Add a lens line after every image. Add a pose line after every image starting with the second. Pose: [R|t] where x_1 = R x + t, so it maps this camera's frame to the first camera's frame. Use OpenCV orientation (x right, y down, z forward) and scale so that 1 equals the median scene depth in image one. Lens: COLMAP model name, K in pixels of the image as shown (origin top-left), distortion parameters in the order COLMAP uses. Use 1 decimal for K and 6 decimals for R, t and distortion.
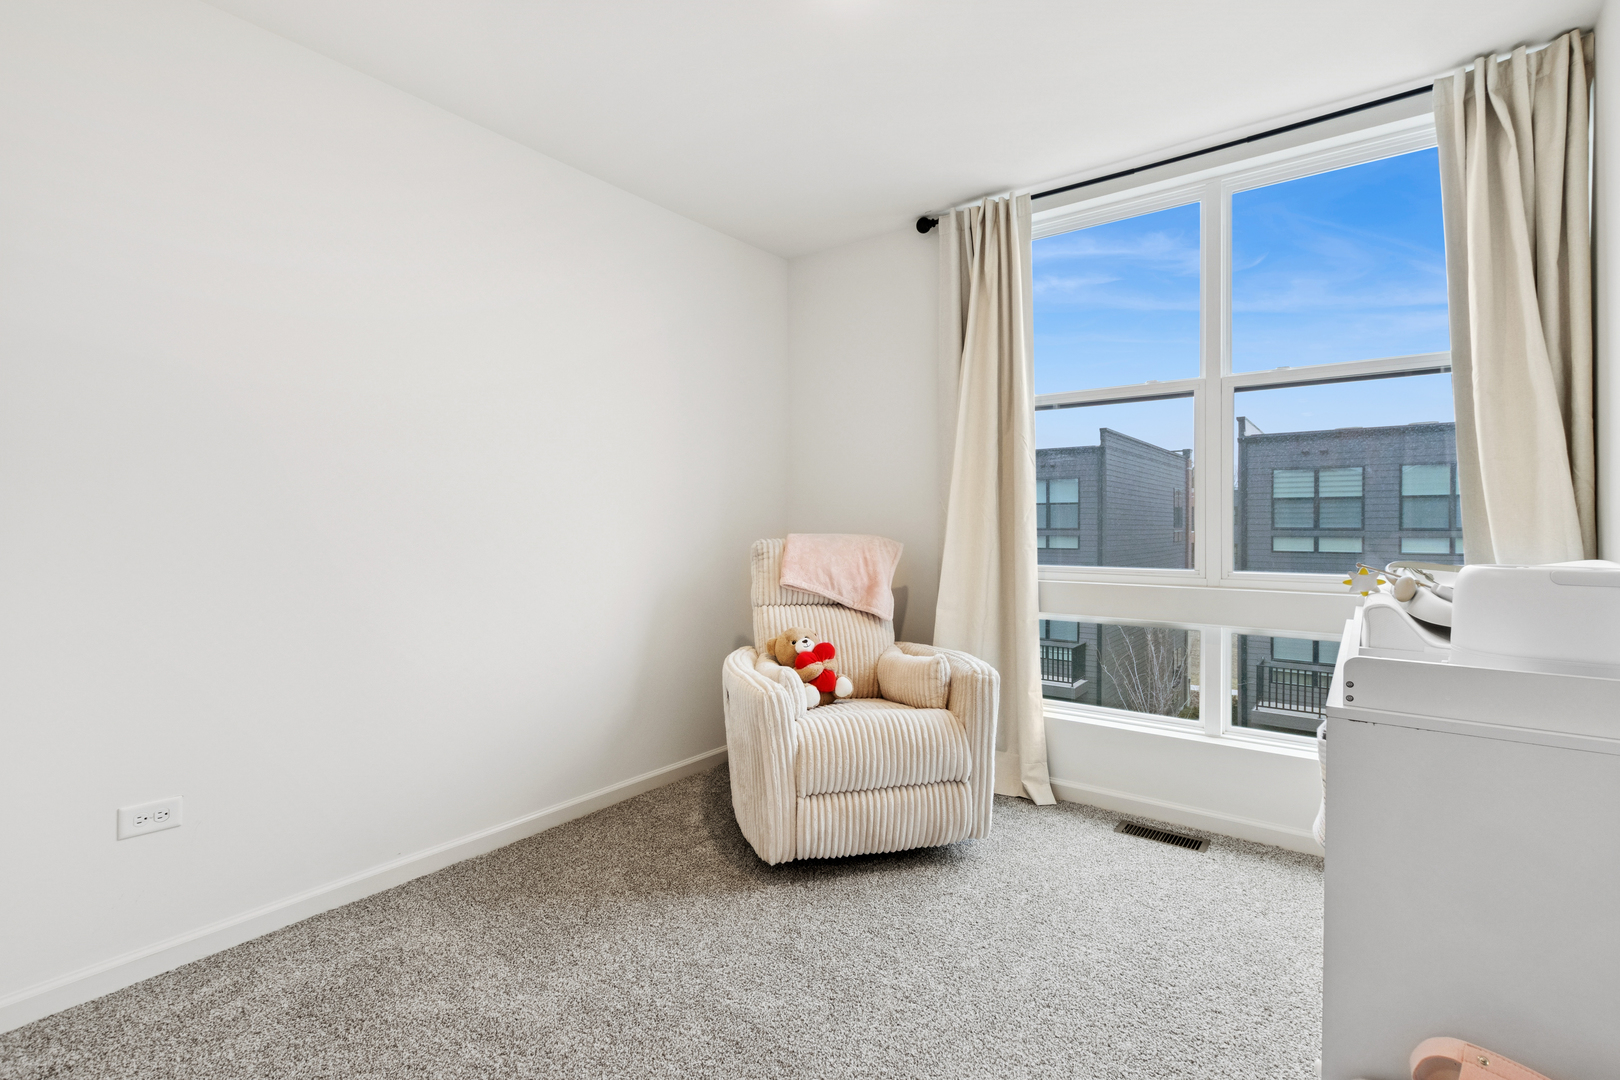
lens RADIAL K [[747.7, 0, 812.6], [0, 747.7, 519.8], [0, 0, 1]] dist [-0.001836, -0.000403]
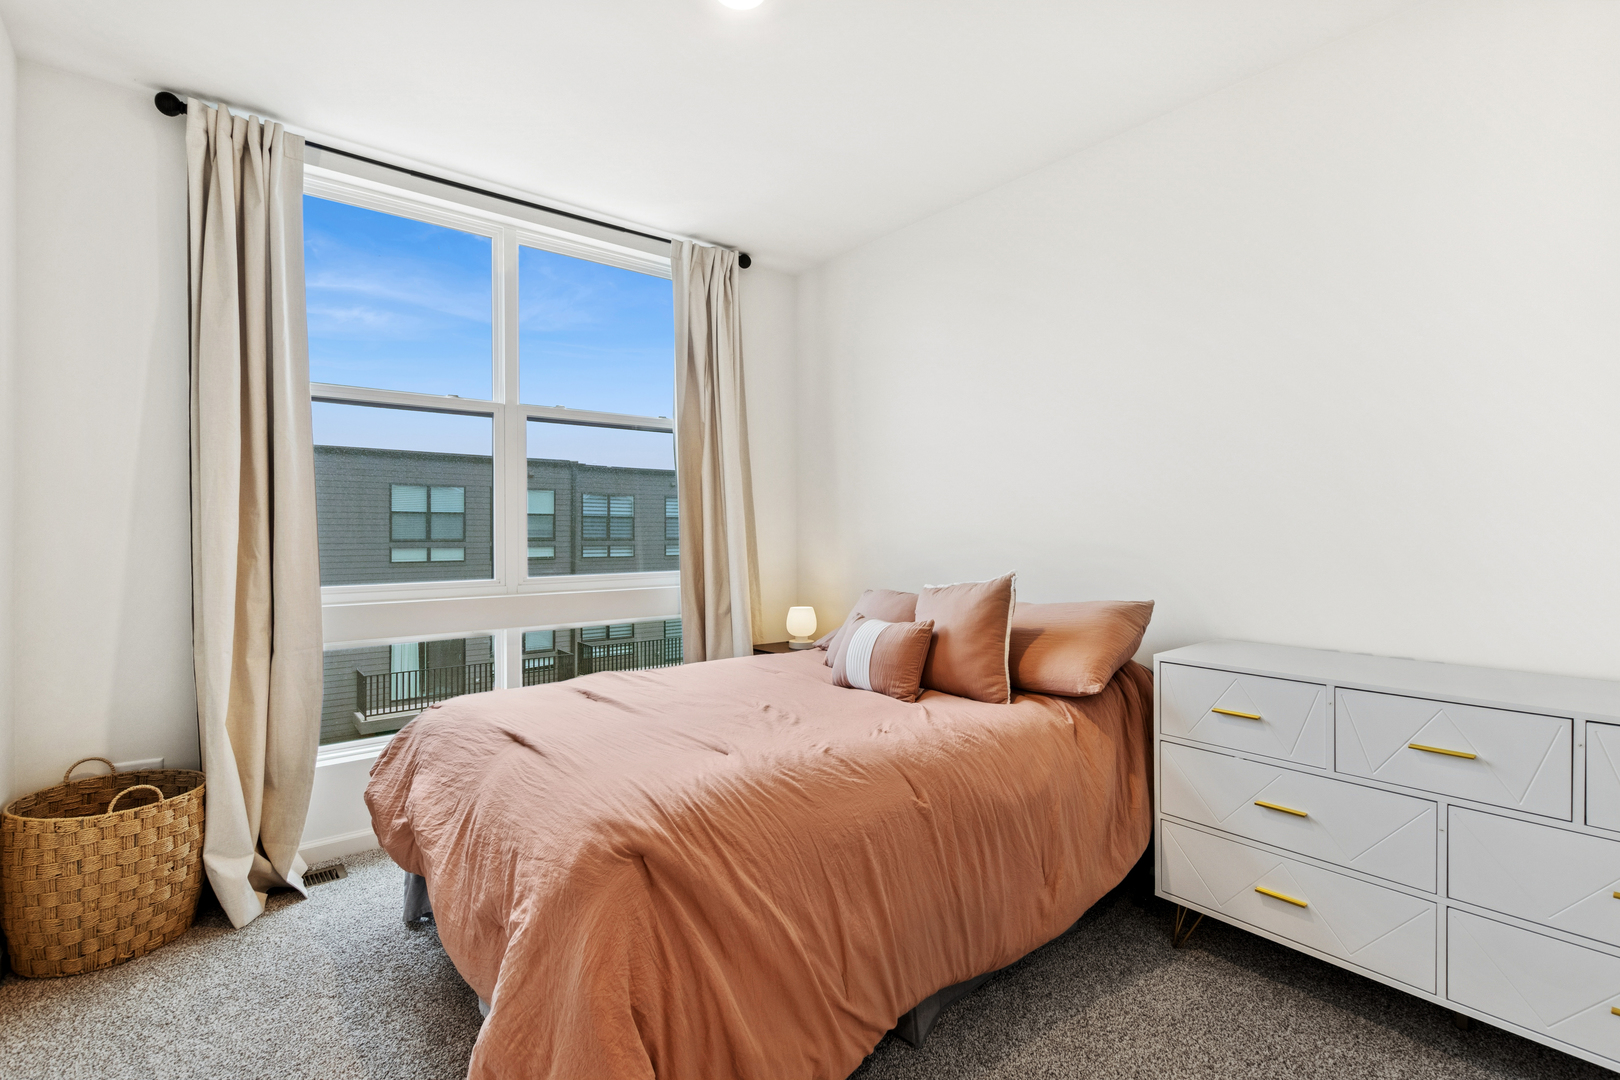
lens RADIAL K [[747.7, 0, 812.6], [0, 747.7, 519.8], [0, 0, 1]] dist [-0.001836, -0.000403]
pose [[0.230741, 0.016479, 0.972876, -0.375734], [-0.000464, 0.999858, -0.016826, 0.000286], [-0.973015, 0.003431, 0.230716, 0.263855]]
